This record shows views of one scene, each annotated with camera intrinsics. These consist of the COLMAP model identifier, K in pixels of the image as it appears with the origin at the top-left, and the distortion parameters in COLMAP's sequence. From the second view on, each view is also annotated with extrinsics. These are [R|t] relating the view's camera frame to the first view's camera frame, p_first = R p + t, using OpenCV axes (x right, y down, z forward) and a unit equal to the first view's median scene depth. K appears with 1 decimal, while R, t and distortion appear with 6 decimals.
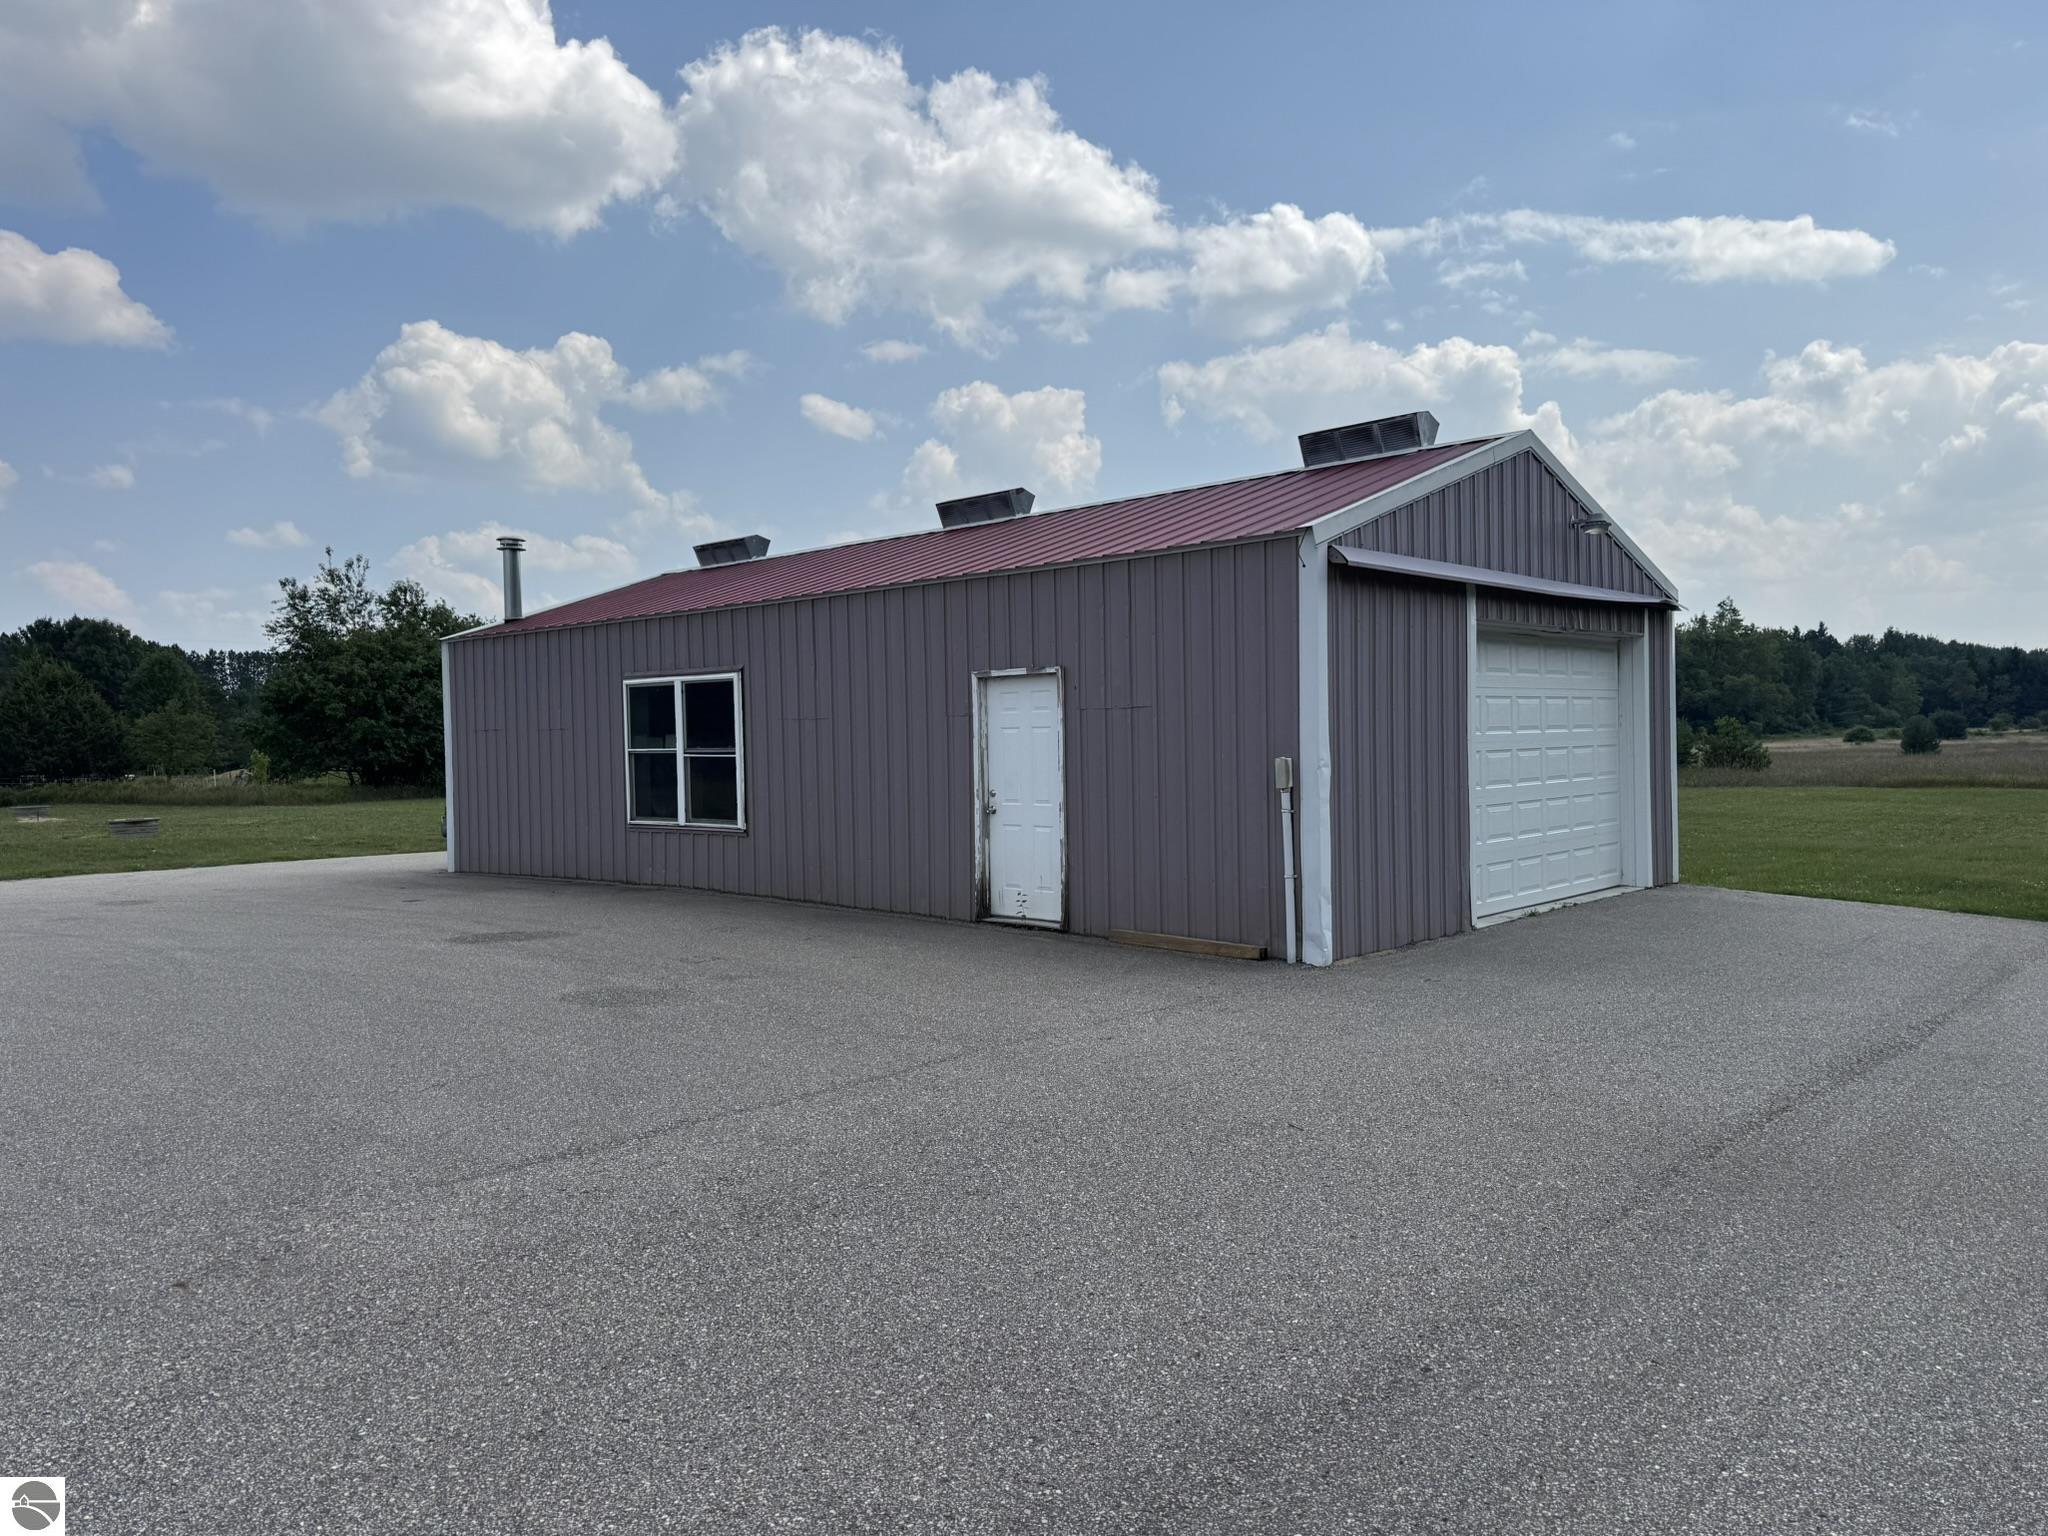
lens RADIAL K [[1436.5, 0, 1024.0], [0, 1436.5, 768.0], [0, 0, 1]] dist [0.136499, -0.000316]
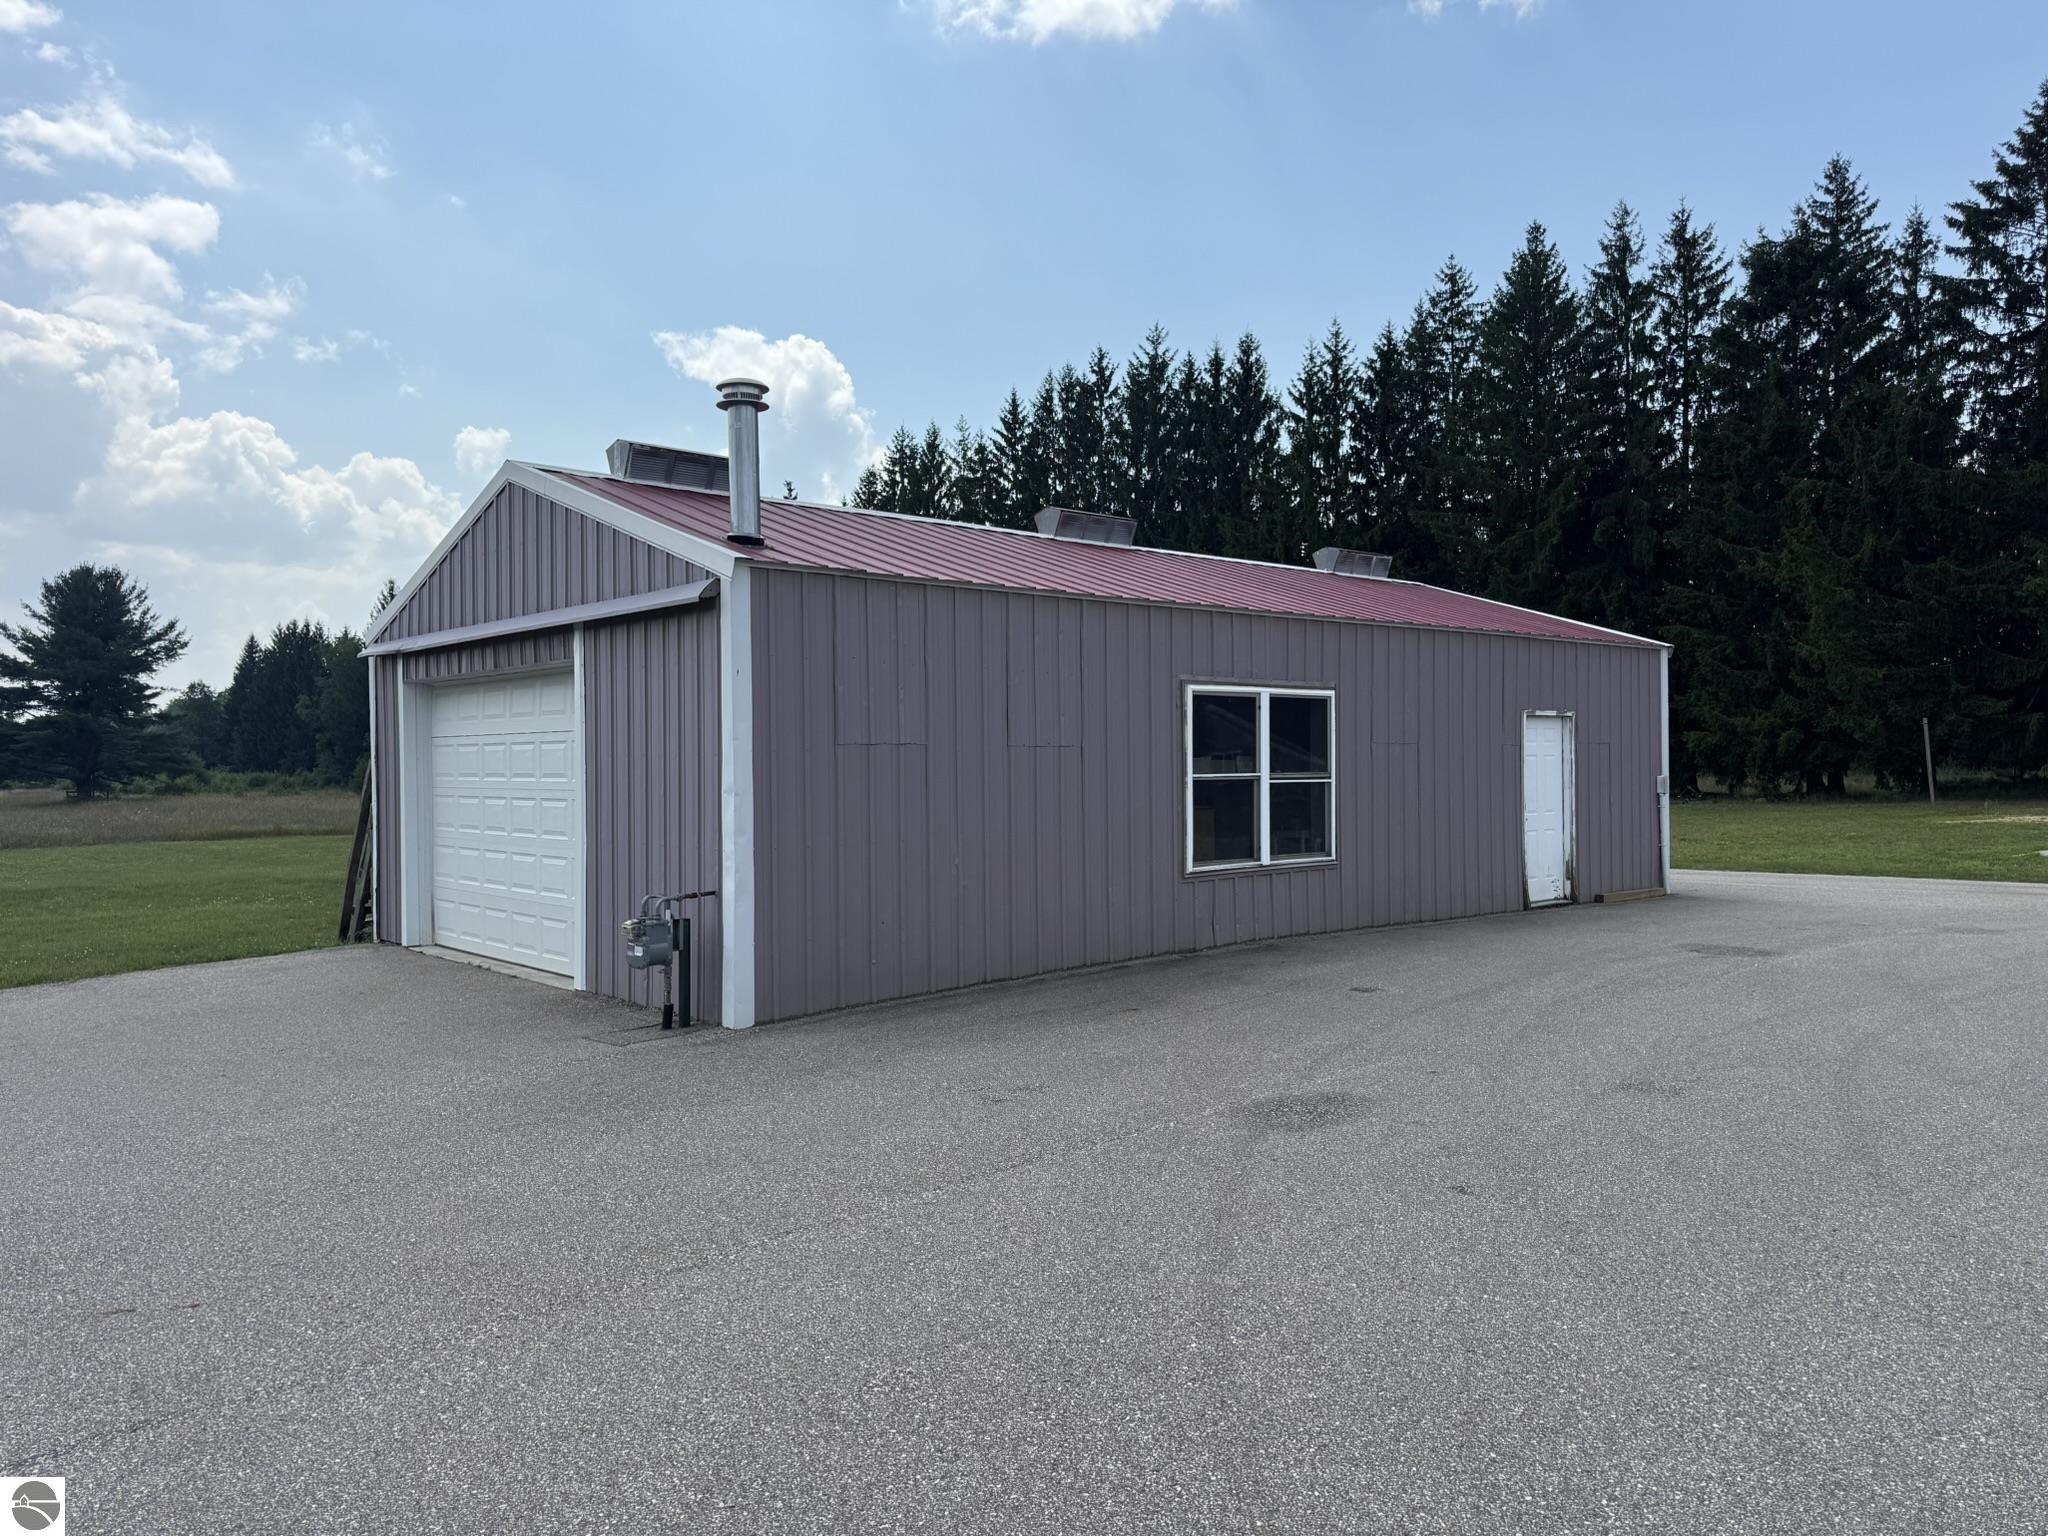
lens RADIAL K [[1436.5, 0, 1024.0], [0, 1436.5, 768.0], [0, 0, 1]] dist [0.136499, -0.000316]
pose [[0.108899, 0.012128, 0.993979, -1.082255], [0.030782, 0.999405, -0.015566, -0.007795], [-0.993576, 0.032291, 0.108461, 1.046746]]
